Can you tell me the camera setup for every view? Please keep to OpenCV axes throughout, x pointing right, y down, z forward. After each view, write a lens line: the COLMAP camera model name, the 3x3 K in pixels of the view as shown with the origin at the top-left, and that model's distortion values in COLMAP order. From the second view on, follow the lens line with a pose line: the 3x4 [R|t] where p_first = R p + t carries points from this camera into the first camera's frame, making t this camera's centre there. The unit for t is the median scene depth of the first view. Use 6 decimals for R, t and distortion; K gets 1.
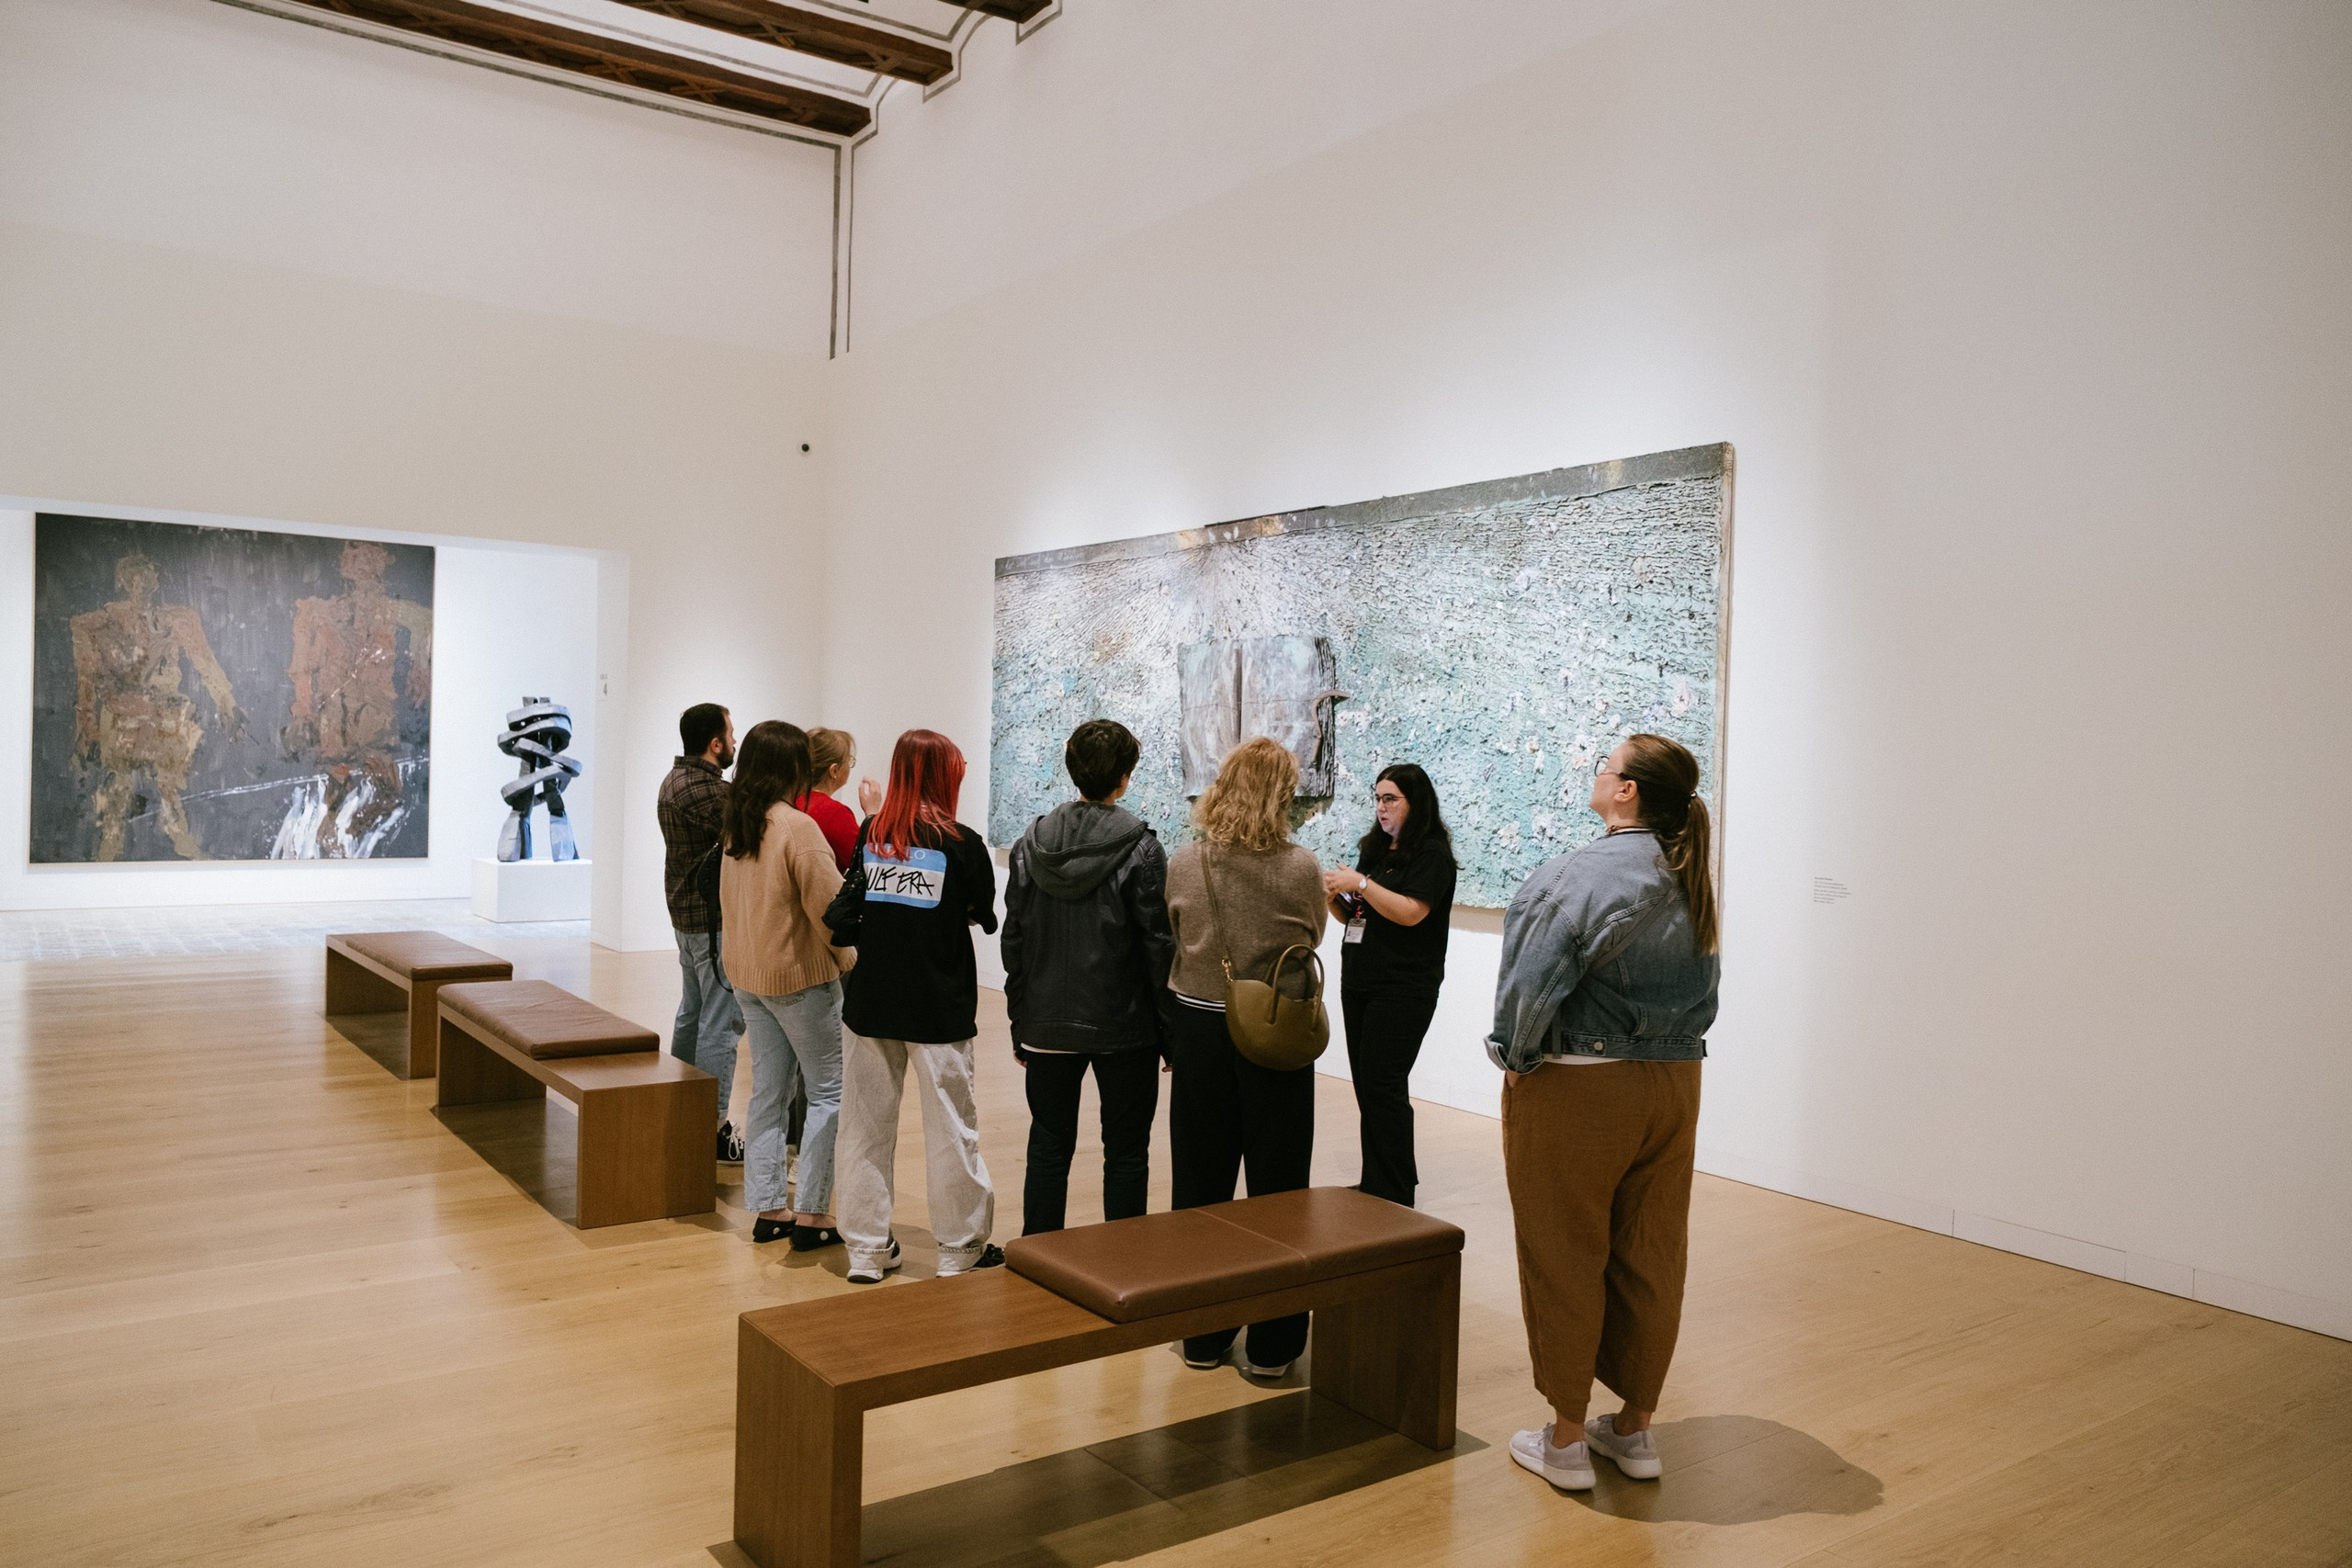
lens RADIAL K [[1732.2, 0, 1170.2], [0, 1732.2, 755.0], [0, 0, 1]] dist [-0.005447, 0.007320]
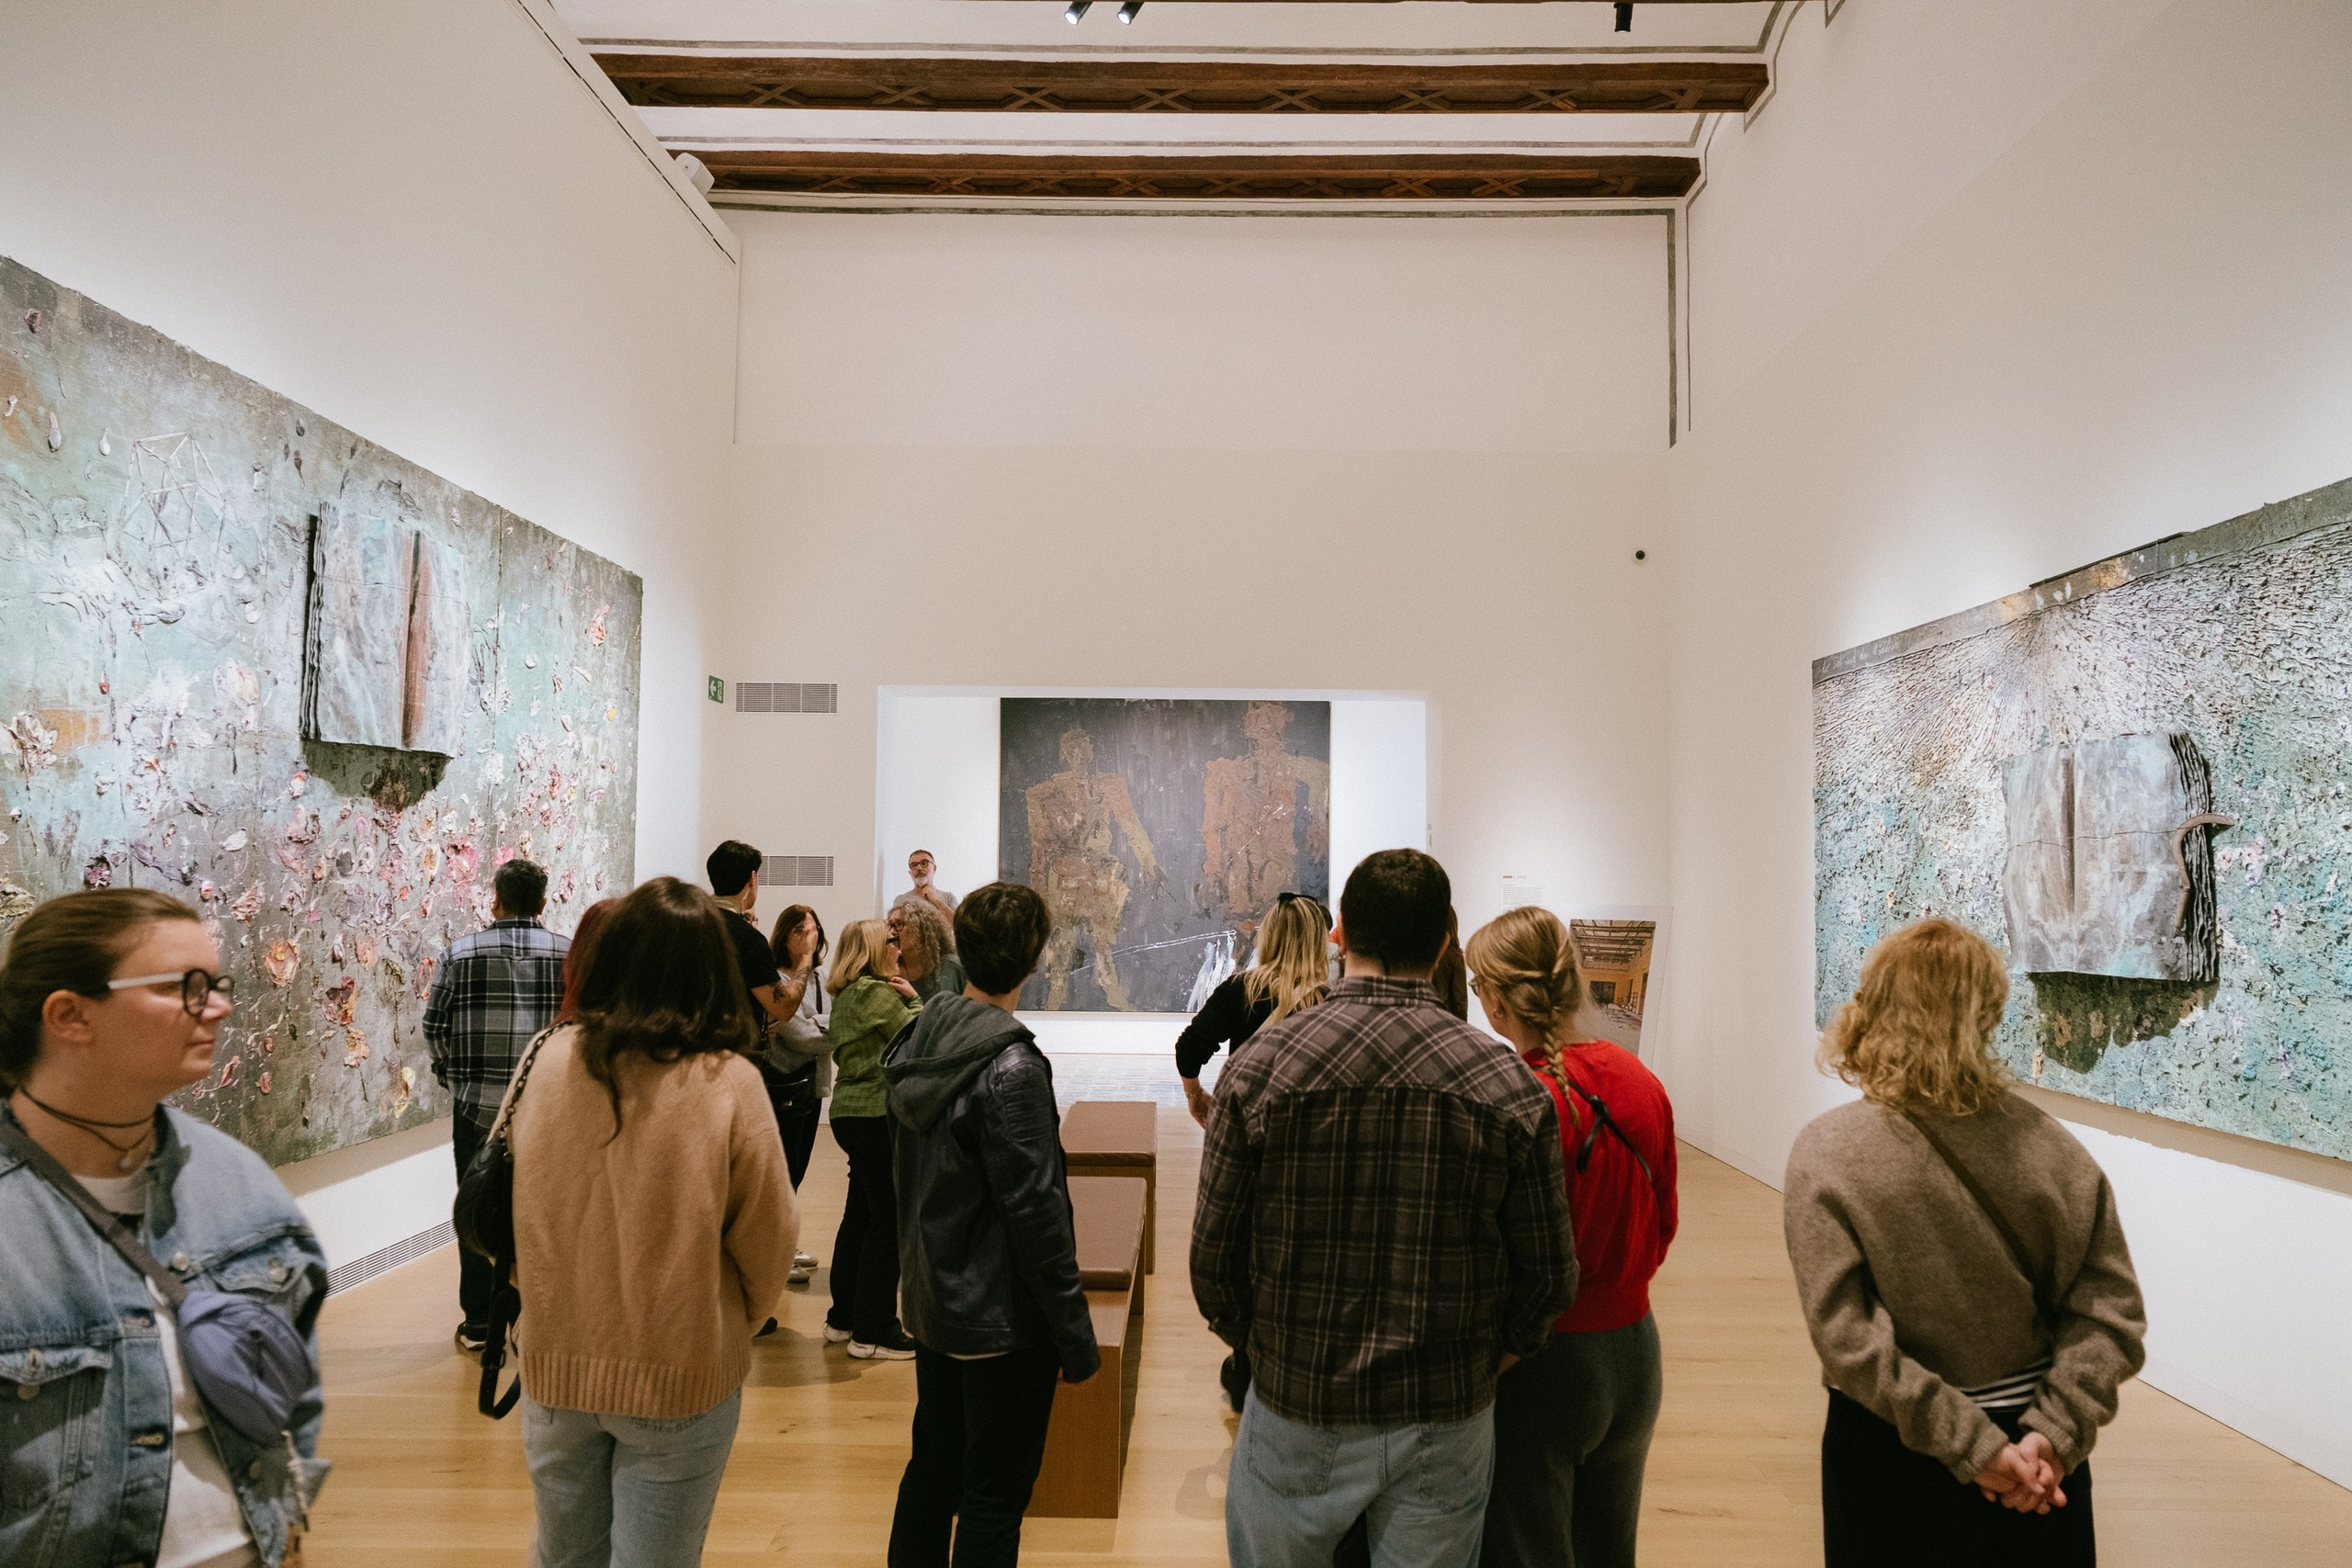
lens RADIAL K [[1732.2, 0, 1170.2], [0, 1732.2, 755.0], [0, 0, 1]] dist [-0.005447, 0.007320]
pose [[0.802516, -0.058181, -0.593788, 0.117457], [0.009091, 0.996311, -0.085334, -0.005782], [0.596562, 0.063084, 0.800084, 0.181223]]
